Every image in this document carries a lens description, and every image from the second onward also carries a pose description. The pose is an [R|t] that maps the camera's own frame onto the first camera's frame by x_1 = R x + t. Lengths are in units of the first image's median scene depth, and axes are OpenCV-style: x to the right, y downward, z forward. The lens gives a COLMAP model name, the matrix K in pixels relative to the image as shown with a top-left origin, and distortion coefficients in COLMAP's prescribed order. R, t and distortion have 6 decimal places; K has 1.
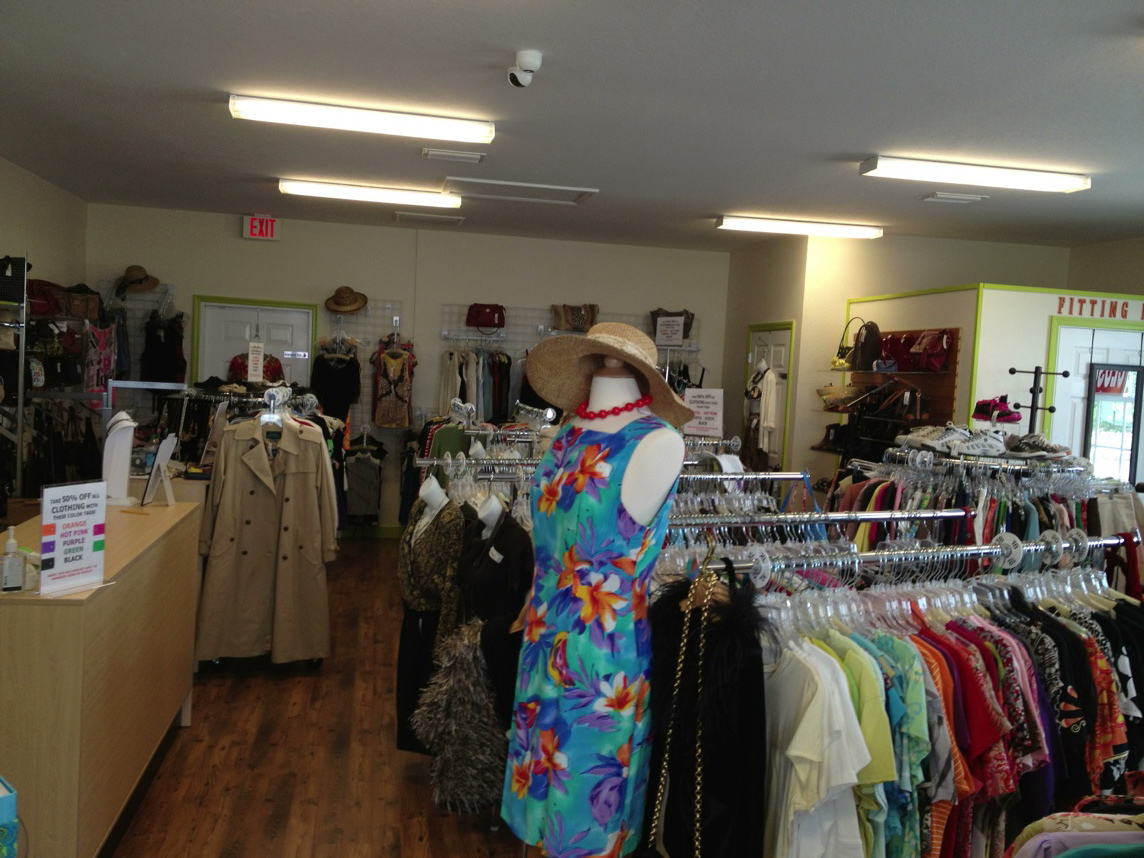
lens RADIAL K [[1060.6, 0, 582.4], [0, 1060.6, 425.1], [0, 0, 1]] dist [0.029852, 0.000000]
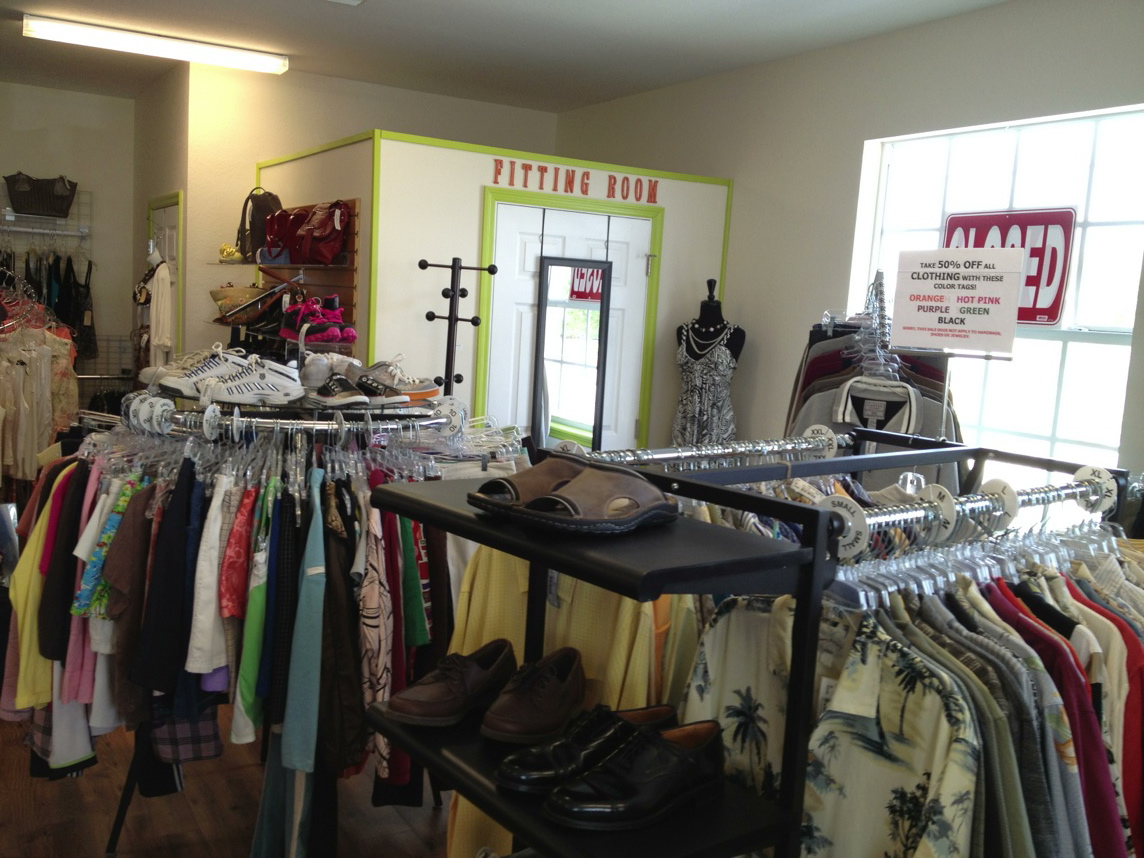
lens RADIAL K [[1094.9, 0, 576.5], [0, 1094.9, 427.6], [0, 0, 1]] dist [0.022329, 0.000000]
pose [[0.937117, -0.033520, 0.347401, 0.218000], [0.005059, 0.996577, 0.082511, -0.003626], [-0.348977, -0.075565, 0.934080, 0.269925]]
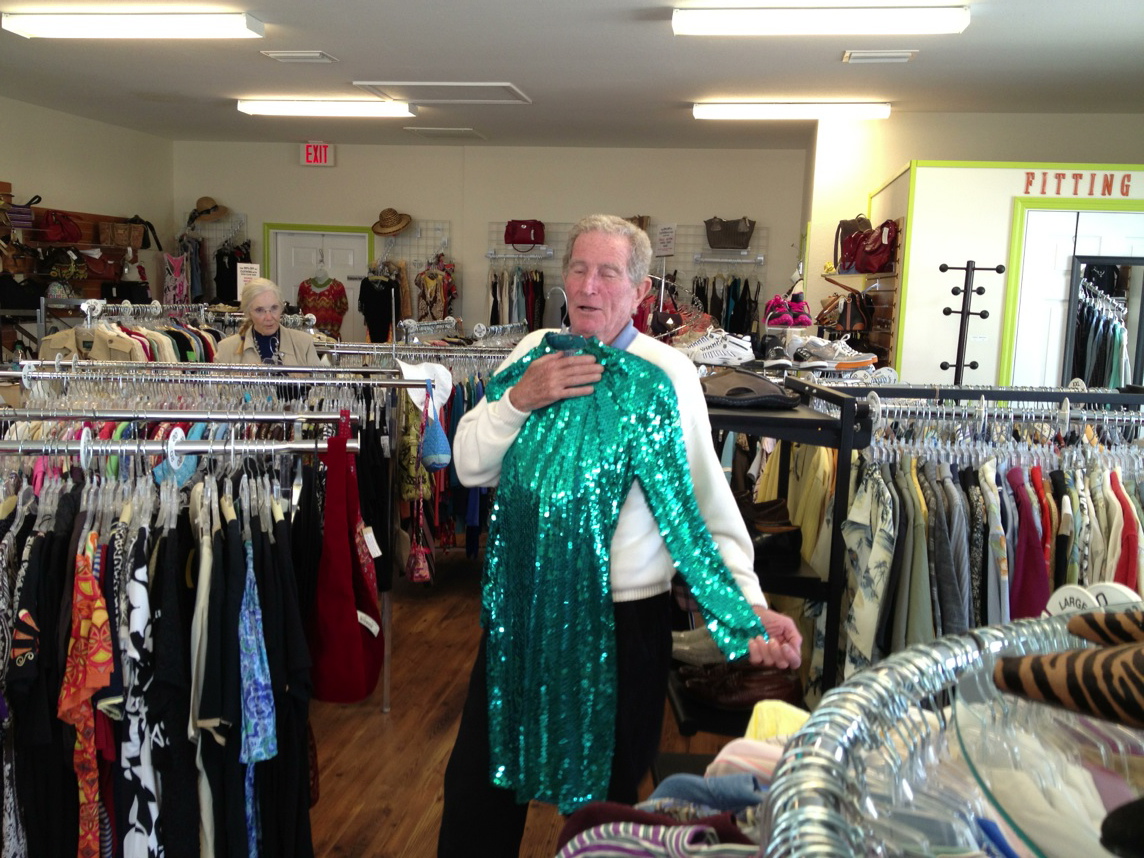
lens RADIAL K [[1060.6, 0, 548.5], [0, 1060.6, 431.3], [0, 0, 1]] dist [0.029852, 0.000000]
pose [[0.942093, 0.024351, -0.334467, 0.344895], [-0.001561, 0.997668, 0.068239, 0.015639], [0.335349, -0.063765, 0.939934, 0.116064]]
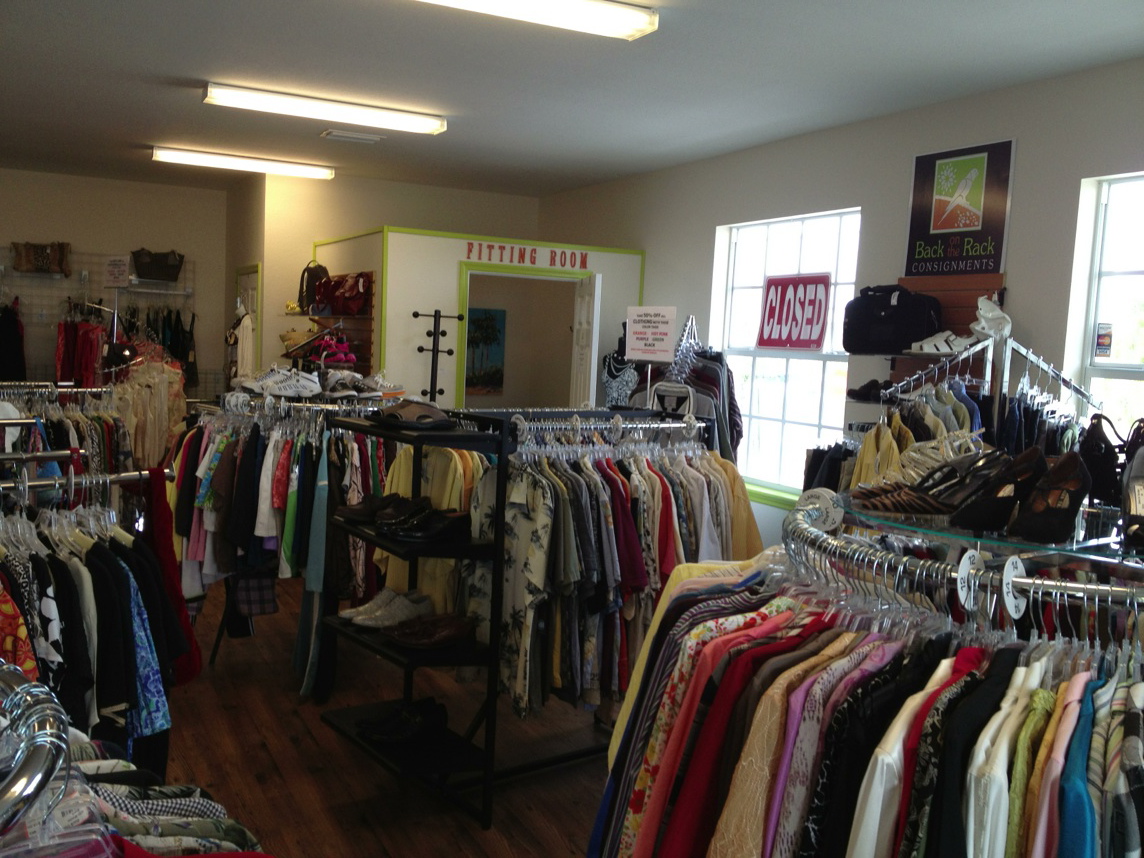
lens RADIAL K [[1060.6, 0, 568.9], [0, 1060.6, 432.1], [0, 0, 1]] dist [0.029852, 0.000000]
pose [[0.958382, -0.027544, 0.284158, 0.221553], [0.013426, 0.998582, 0.051513, 0.009205], [-0.285174, -0.045554, 0.957393, -0.006584]]
